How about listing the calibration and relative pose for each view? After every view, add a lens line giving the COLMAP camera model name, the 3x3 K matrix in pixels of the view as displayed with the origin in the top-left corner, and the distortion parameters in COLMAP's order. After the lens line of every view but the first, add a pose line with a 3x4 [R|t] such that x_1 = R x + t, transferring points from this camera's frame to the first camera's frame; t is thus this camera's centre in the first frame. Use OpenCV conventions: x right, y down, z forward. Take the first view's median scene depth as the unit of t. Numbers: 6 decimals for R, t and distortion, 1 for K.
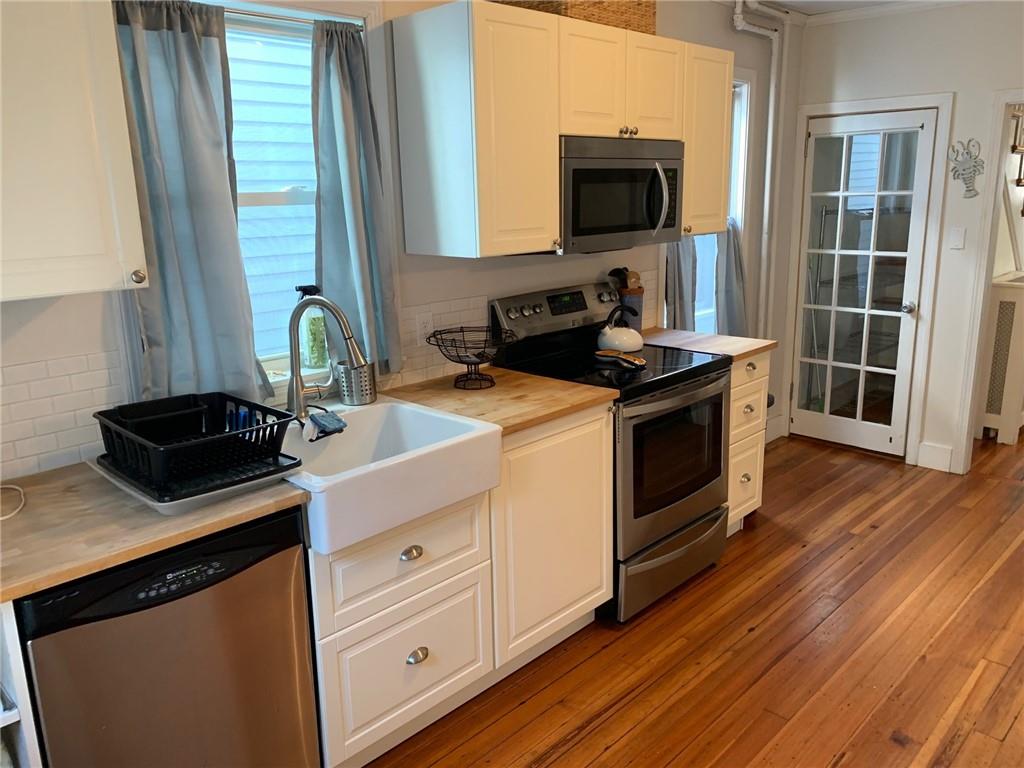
lens RADIAL K [[776.0, 0, 502.8], [0, 776.0, 380.1], [0, 0, 1]] dist [0.029778, -0.005764]
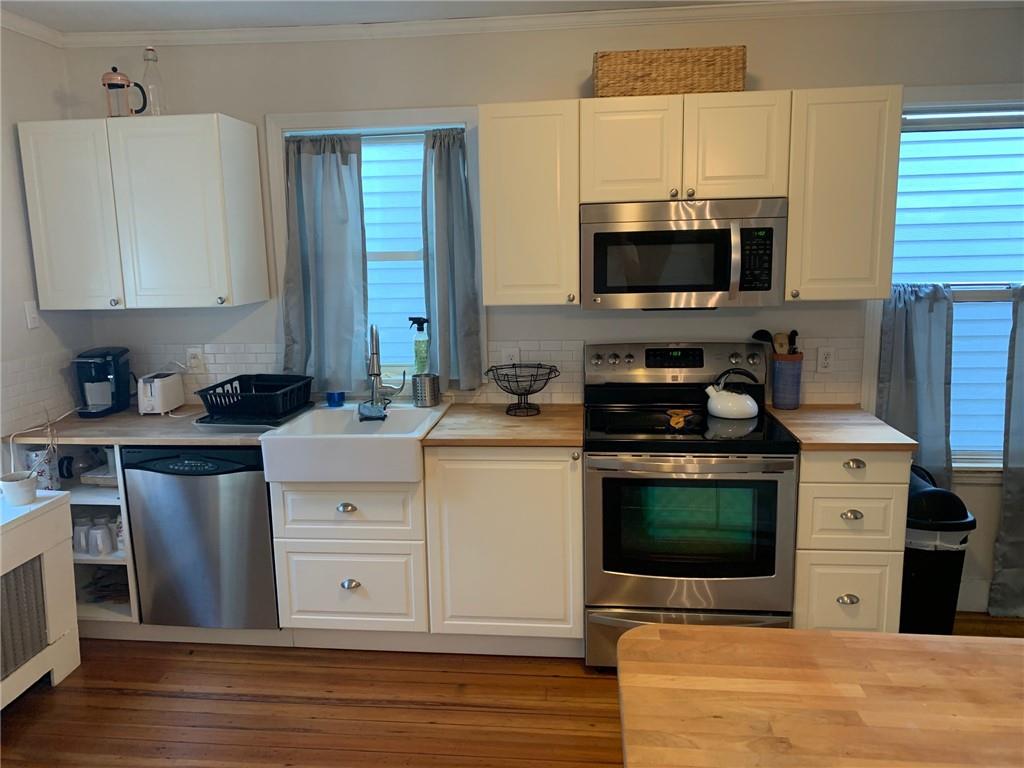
lens RADIAL K [[776.0, 0, 502.8], [0, 776.0, 380.1], [0, 0, 1]] dist [0.029778, -0.005764]
pose [[0.626788, 0.145156, -0.765550, 0.940911], [-0.176169, 0.983453, 0.042235, -0.097712], [0.759013, 0.108394, 0.641989, 0.242144]]
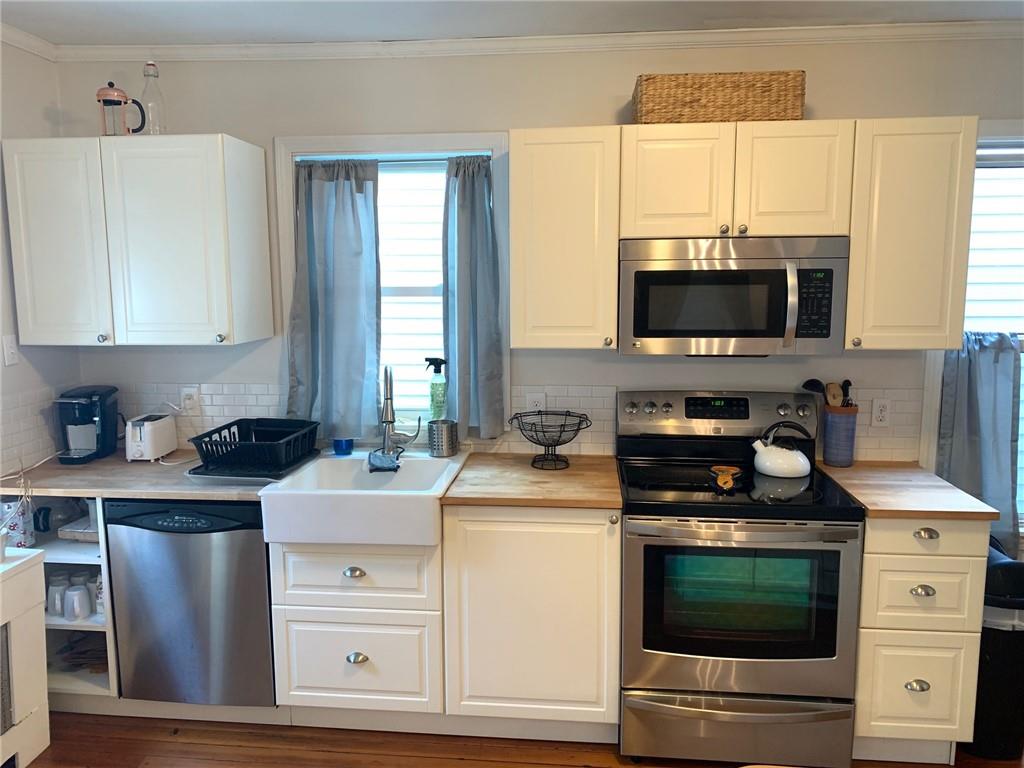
lens RADIAL K [[776.1, 0, 512.0], [0, 776.1, 384.0], [0, 0, 1]] dist [0.021946, 0.000733]
pose [[0.633896, 0.128477, -0.762672, 0.821616], [-0.191500, 0.981473, 0.006170, -0.113383], [0.749335, 0.142140, 0.646756, 0.283270]]
